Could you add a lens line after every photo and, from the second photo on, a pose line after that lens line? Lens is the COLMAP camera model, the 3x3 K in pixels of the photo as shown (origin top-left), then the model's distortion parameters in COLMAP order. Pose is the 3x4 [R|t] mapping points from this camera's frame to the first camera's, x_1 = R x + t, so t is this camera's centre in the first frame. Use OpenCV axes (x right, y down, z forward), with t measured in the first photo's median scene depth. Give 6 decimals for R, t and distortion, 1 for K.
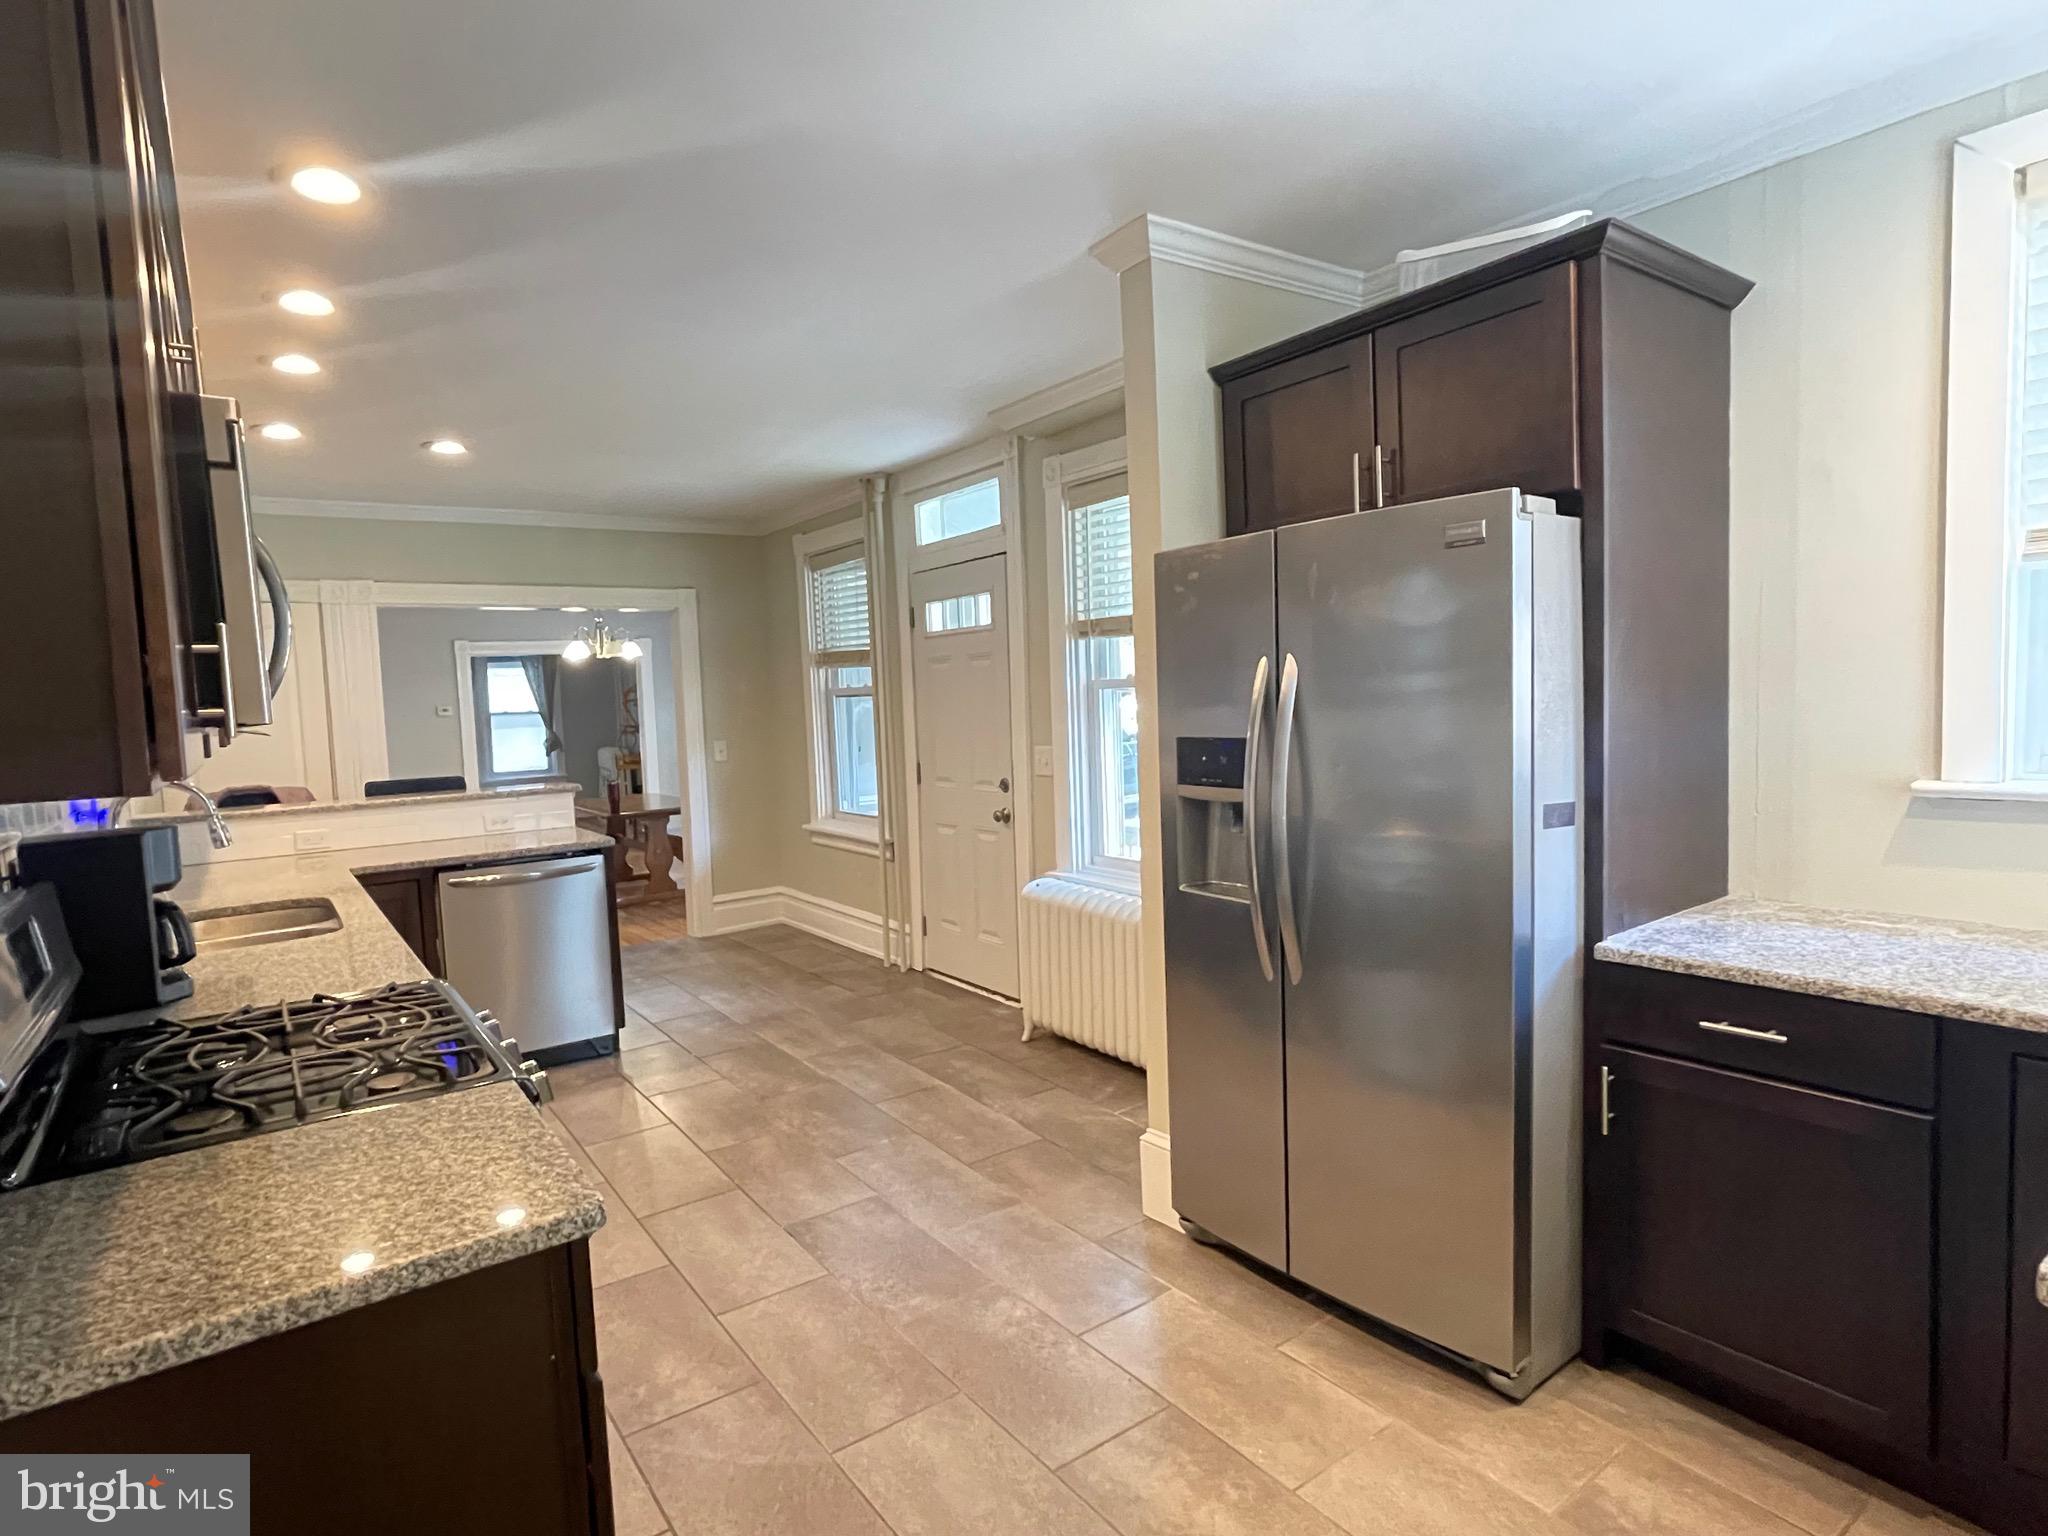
lens RADIAL K [[1081.1, 0, 1014.0], [0, 1081.1, 770.1], [0, 0, 1]] dist [-0.000788, 0.003756]
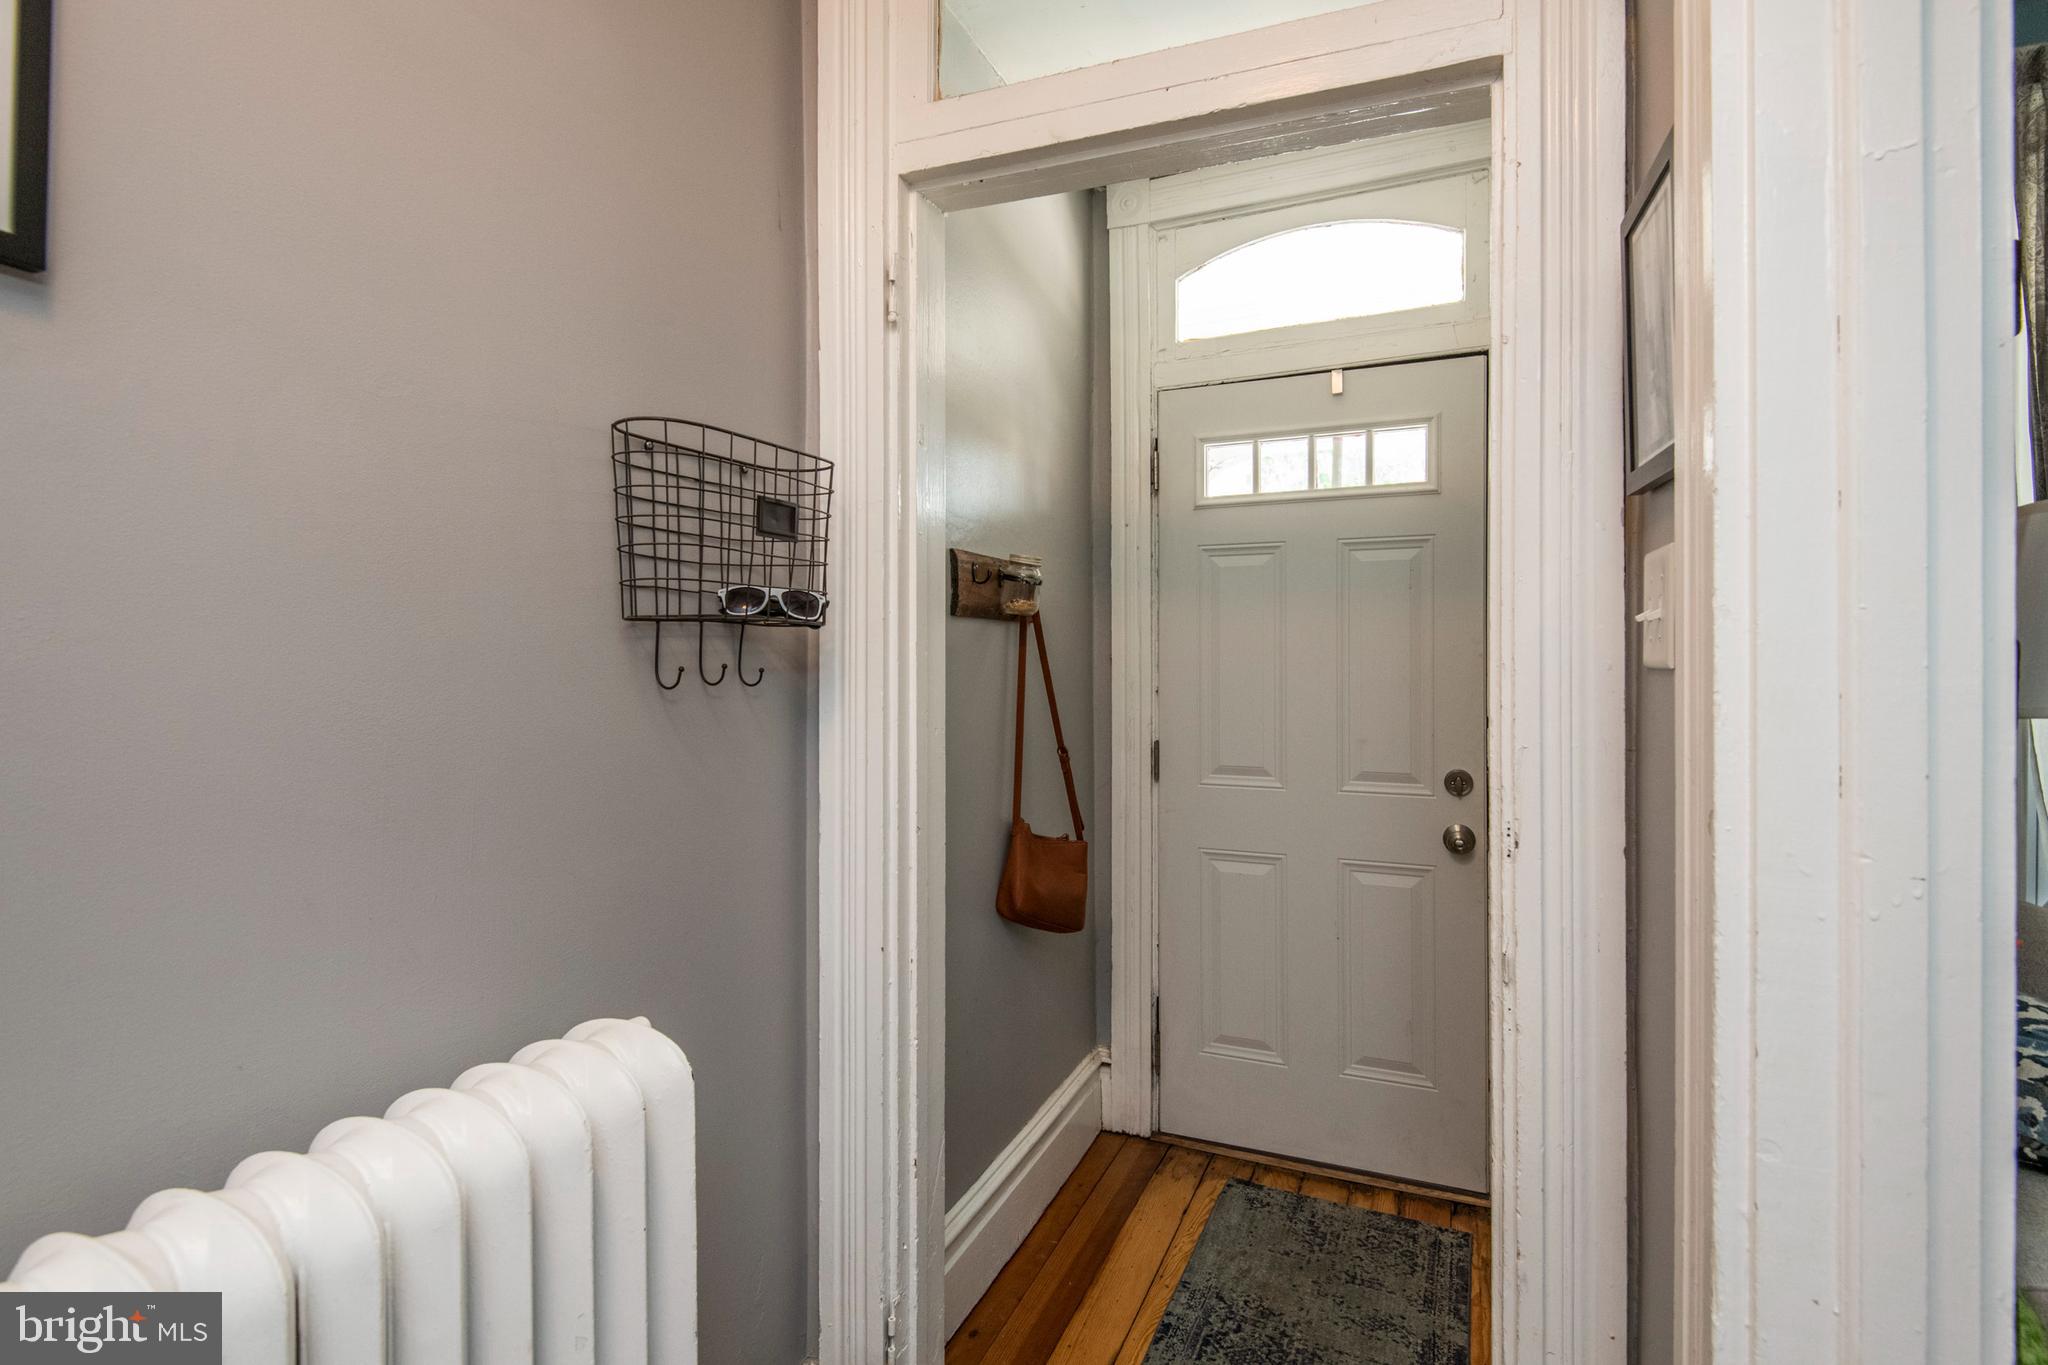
lens RADIAL K [[931.7, 0, 1023.6], [0, 931.7, 678.6], [0, 0, 1]] dist [0.006906, -0.004333]
pose [[0.854214, 0.034899, 0.518749, -0.584483], [0.001018, 0.997630, -0.068793, -0.008102], [-0.519921, 0.059292, 0.852154, 0.977123]]
